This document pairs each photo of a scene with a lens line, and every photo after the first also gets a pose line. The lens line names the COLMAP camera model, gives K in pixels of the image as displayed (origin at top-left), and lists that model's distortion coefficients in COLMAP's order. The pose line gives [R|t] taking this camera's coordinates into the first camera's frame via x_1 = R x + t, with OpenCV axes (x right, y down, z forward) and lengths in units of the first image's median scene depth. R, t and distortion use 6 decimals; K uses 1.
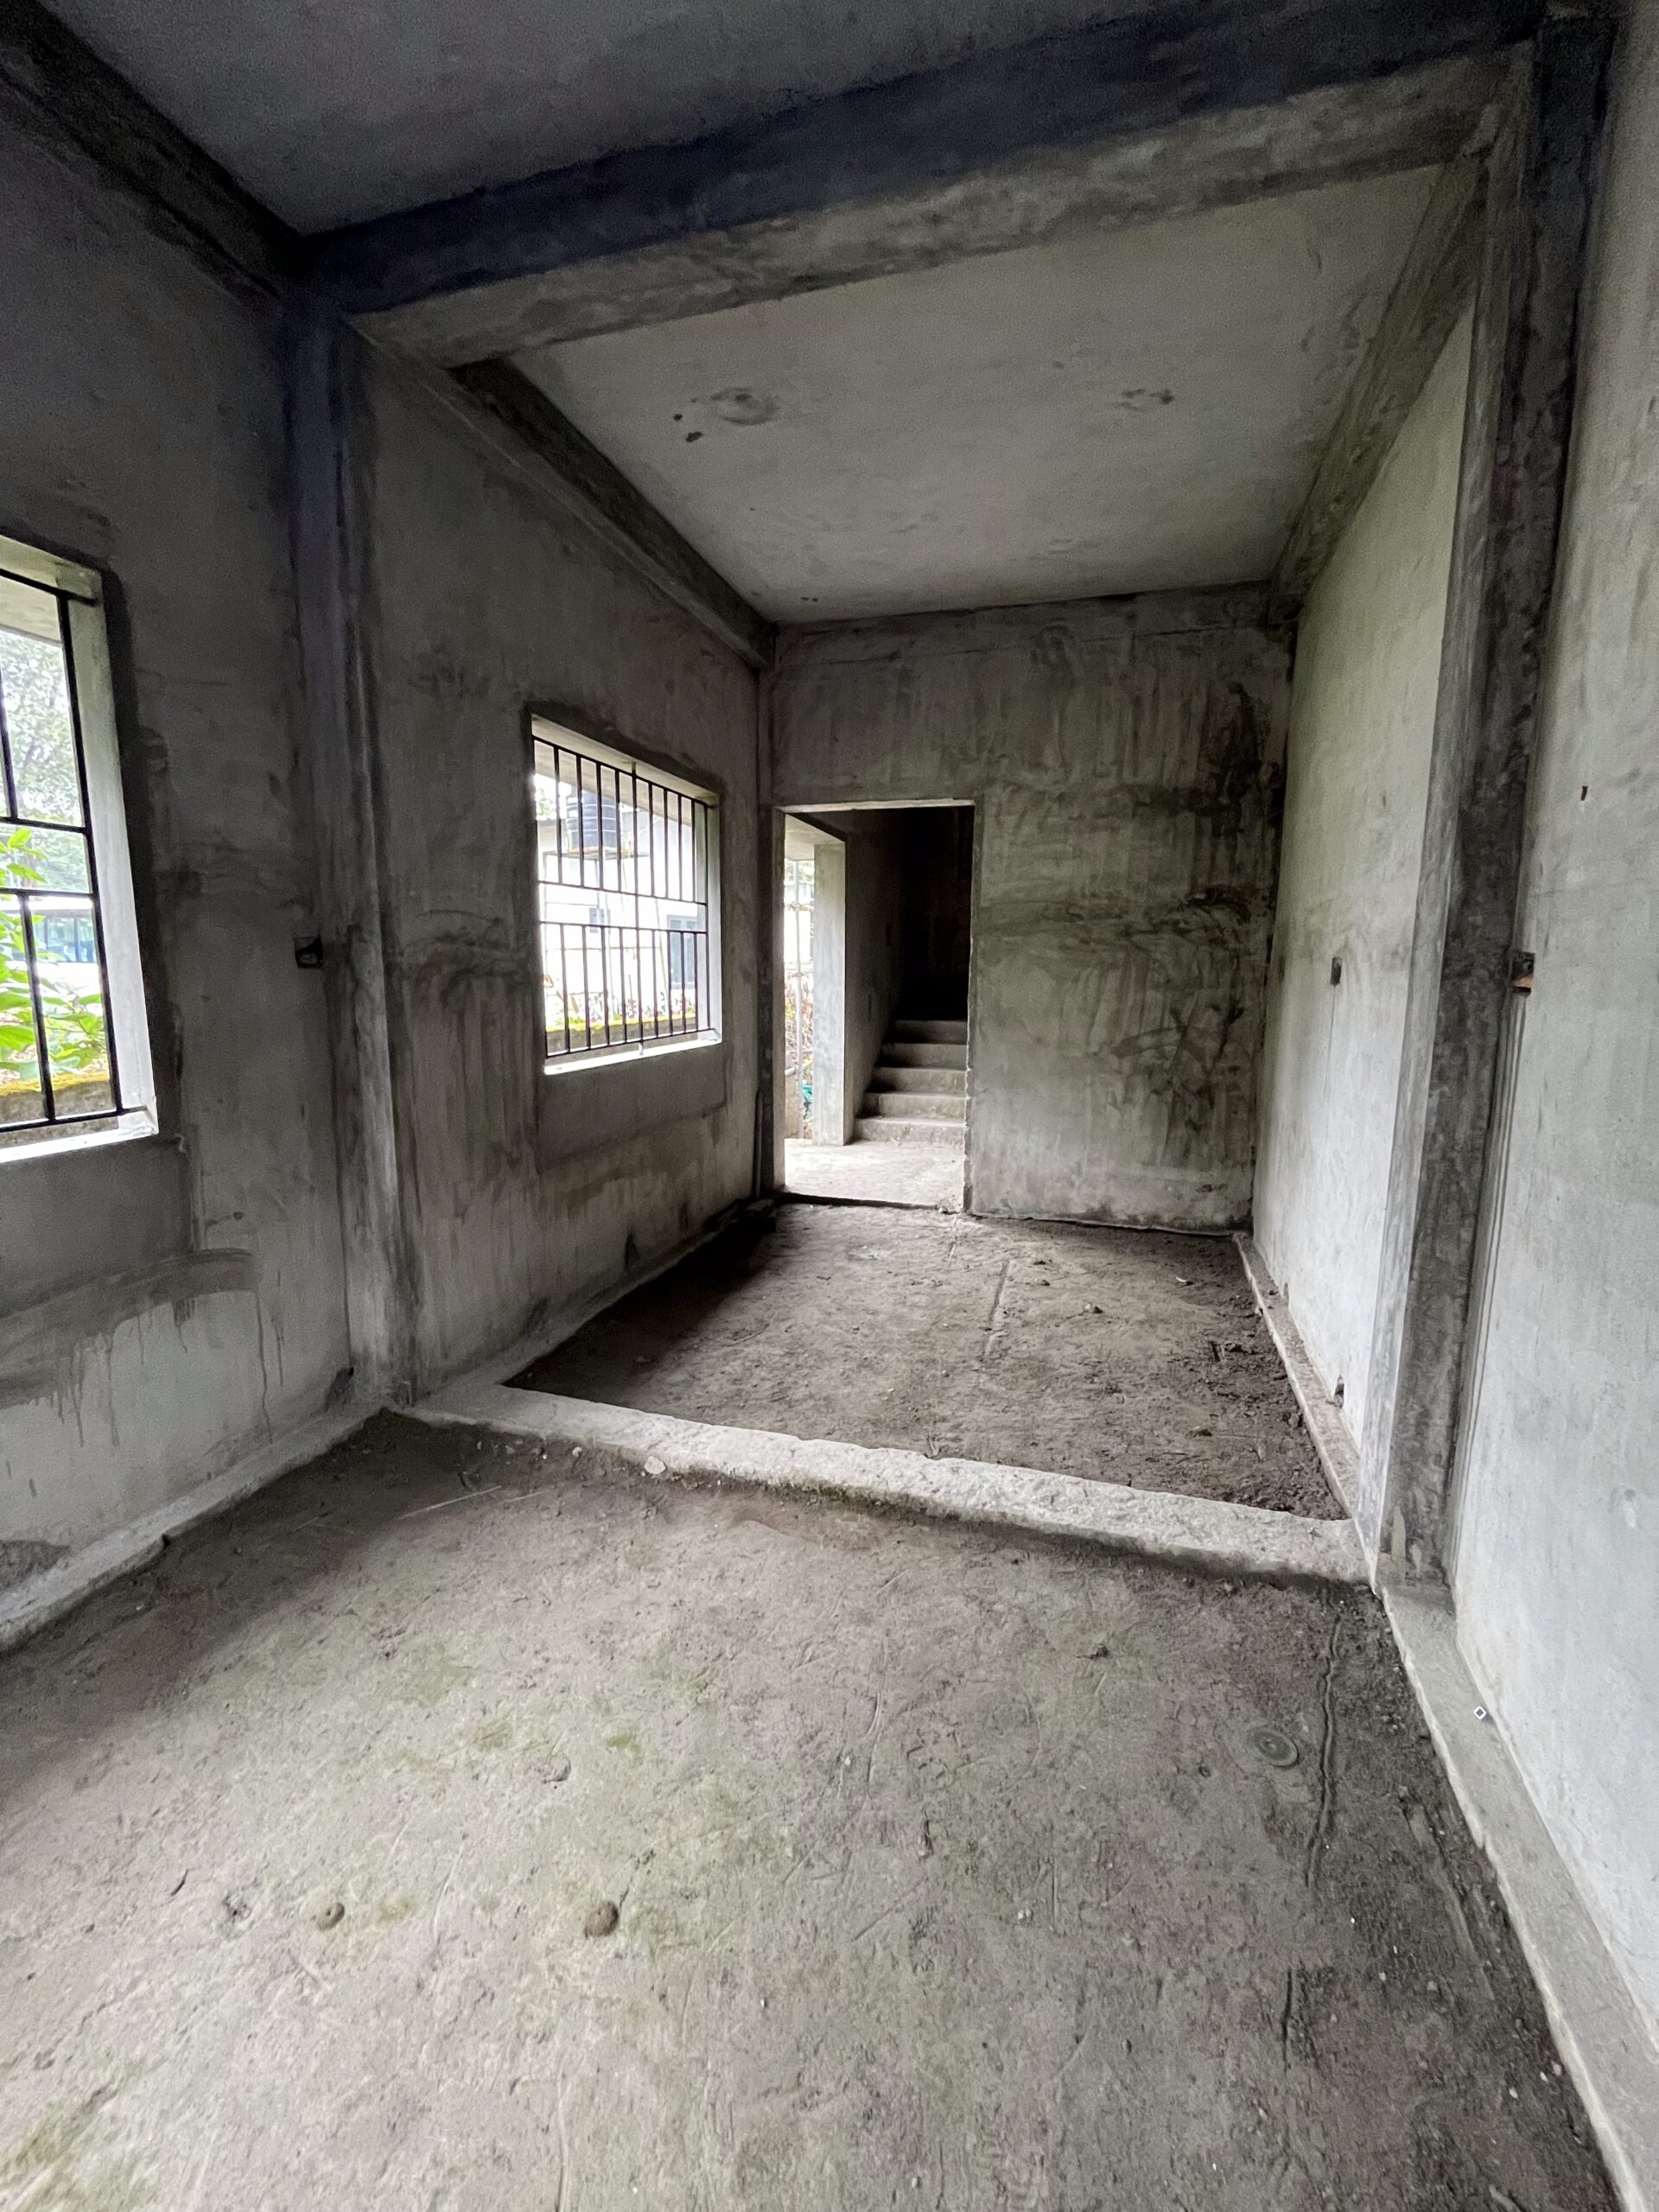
lens RADIAL K [[908.2, 0, 829.7], [0, 908.2, 1111.5], [0, 0, 1]] dist [-0.003770, -0.000083]
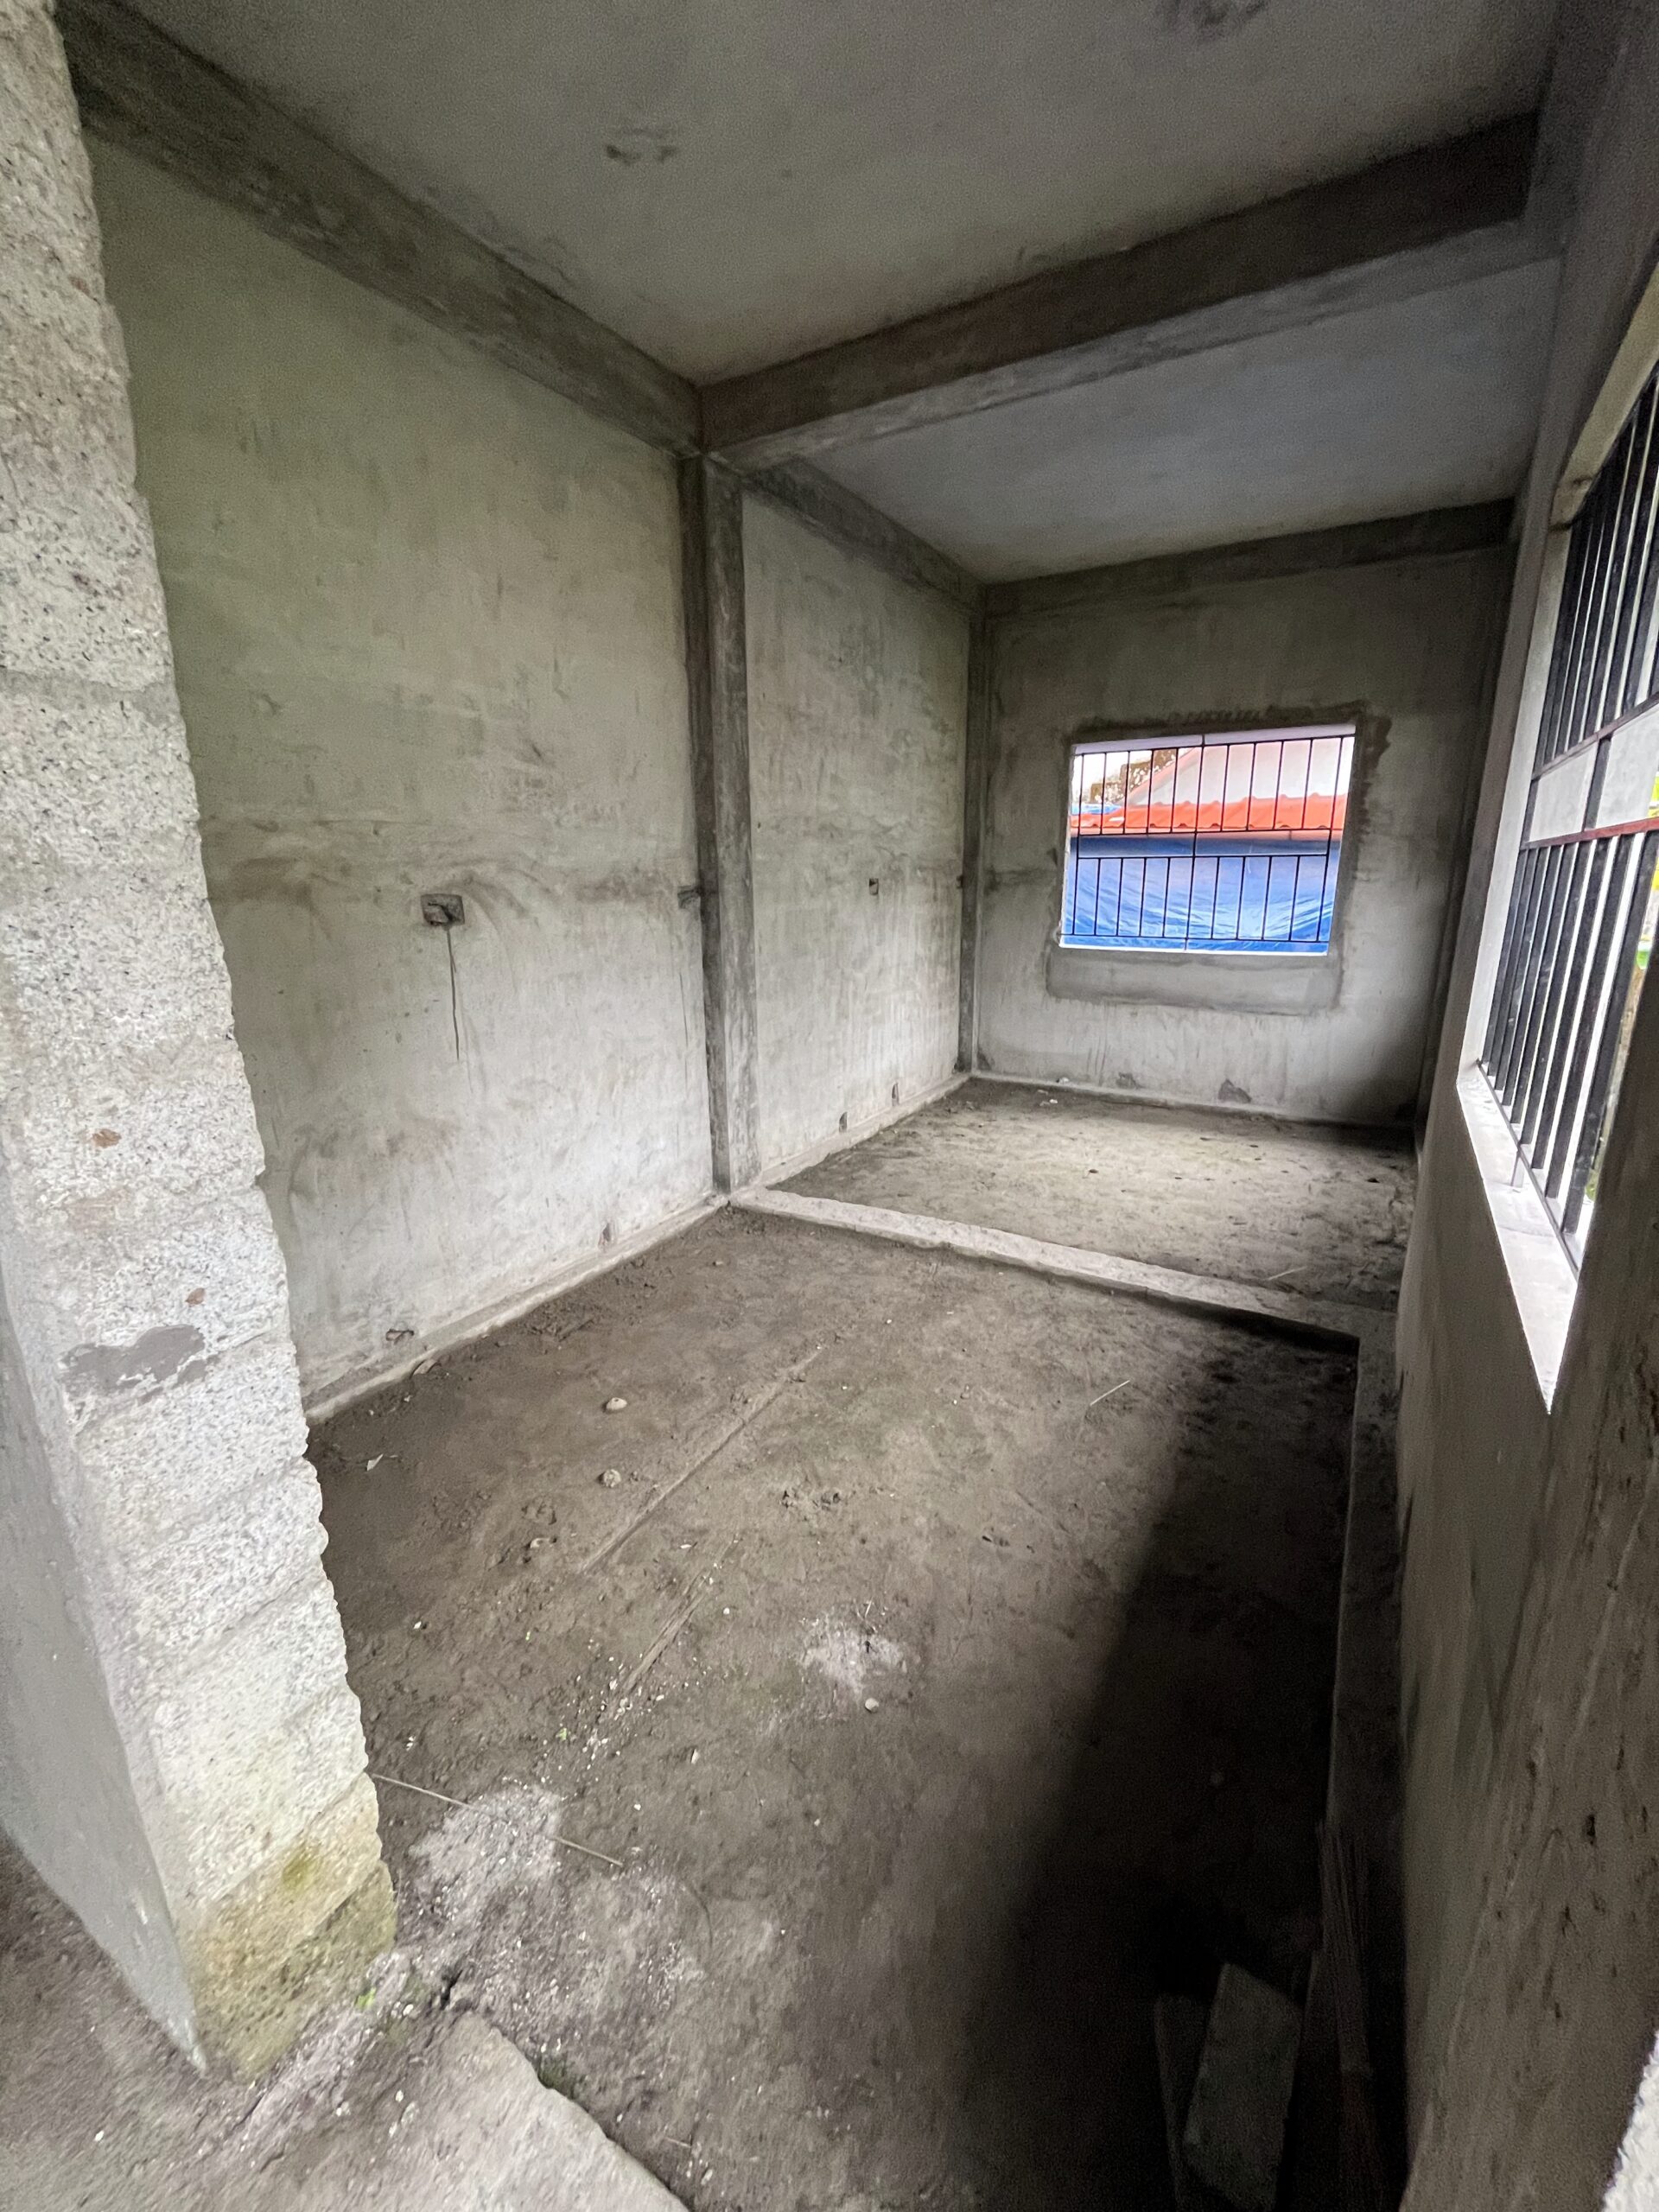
lens RADIAL K [[908.2, 0, 827.3], [0, 908.2, 1107.7], [0, 0, 1]] dist [-0.003770, -0.000083]
pose [[-0.971043, -0.056731, 0.232071, -0.023758], [0.041412, 0.916721, 0.397376, -0.313962], [-0.235288, 0.395479, -0.887826, 1.770125]]
